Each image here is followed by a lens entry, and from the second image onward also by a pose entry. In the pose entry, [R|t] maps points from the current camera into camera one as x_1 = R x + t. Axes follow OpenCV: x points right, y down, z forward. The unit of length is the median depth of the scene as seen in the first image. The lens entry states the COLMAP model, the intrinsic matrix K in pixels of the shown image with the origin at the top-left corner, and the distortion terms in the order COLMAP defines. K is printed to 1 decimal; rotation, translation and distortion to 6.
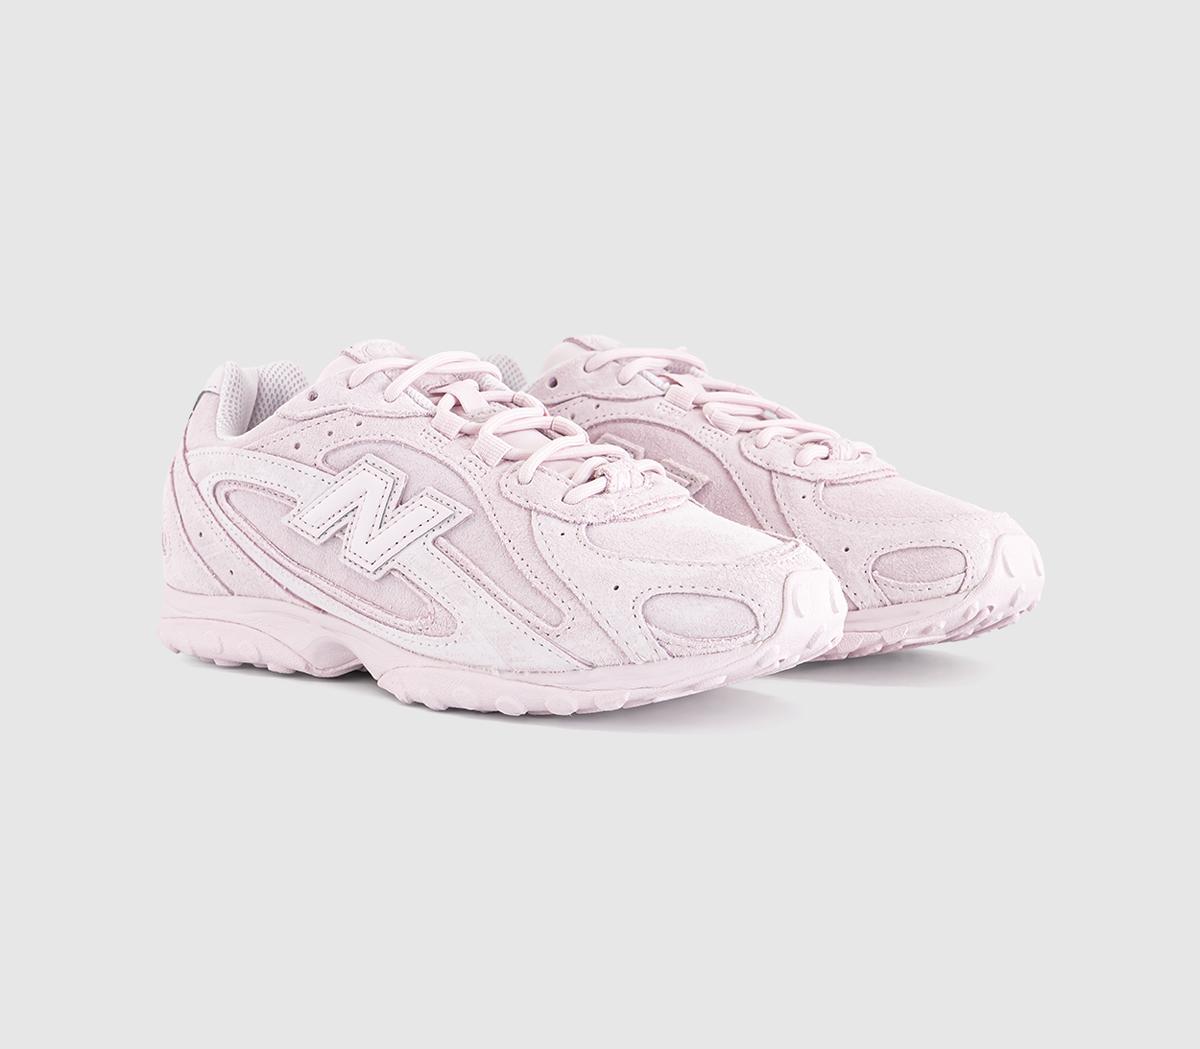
lens RADIAL K [[2027.0, 0, 600.0], [0, 2027.0, 524.5], [0, 0, 1]] dist [0.020197, 0.041122]
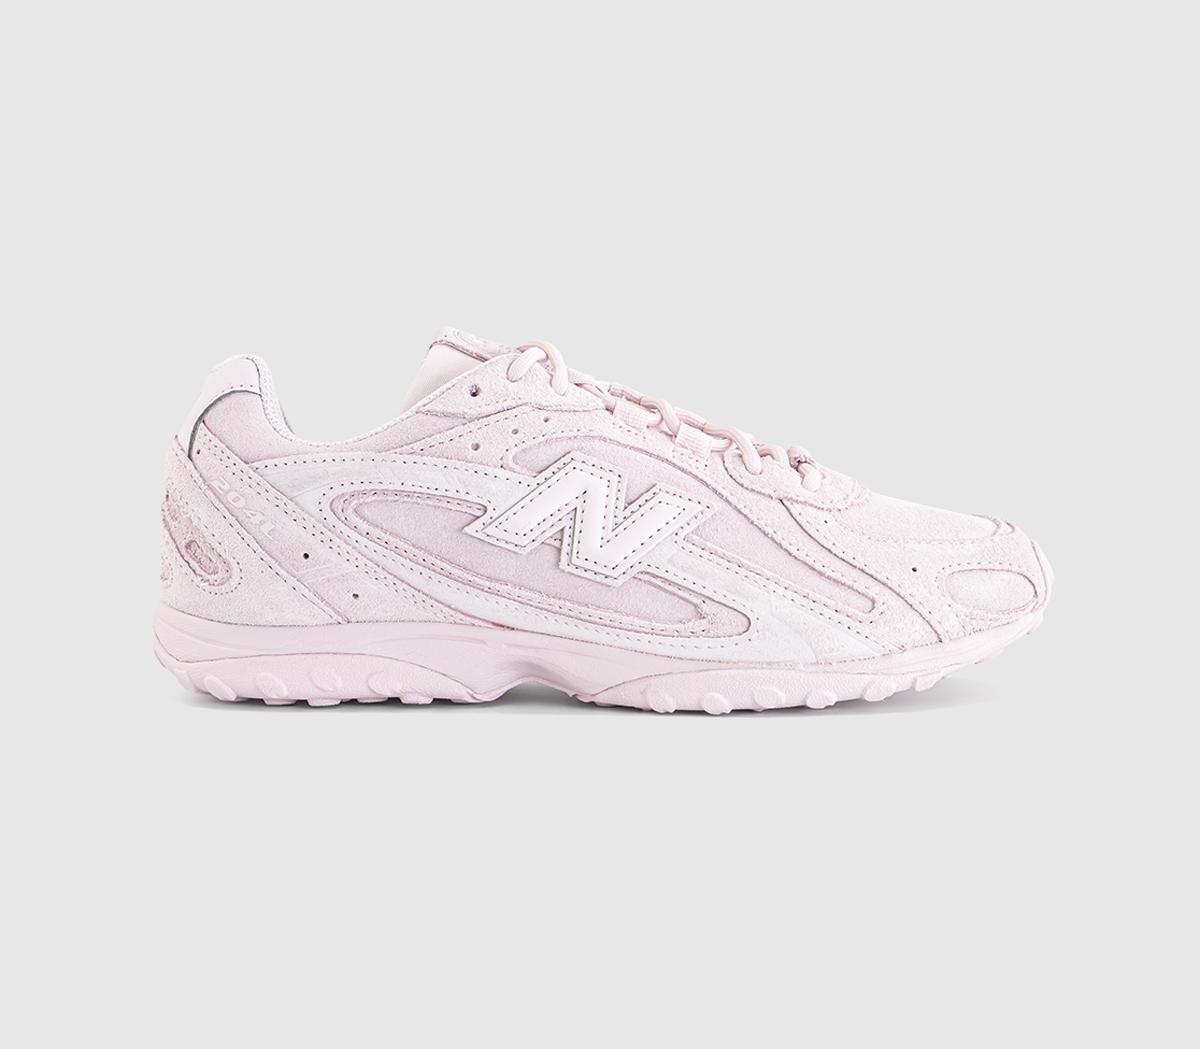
lens RADIAL K [[2027.0, 0, 600.0], [0, 2027.0, 524.5], [0, 0, 1]] dist [0.020197, 0.041122]
pose [[0.806205, -0.059416, 0.588646, -0.655844], [0.061359, 0.997976, 0.016696, -0.016456], [-0.588447, 0.022658, 0.808219, 0.249150]]
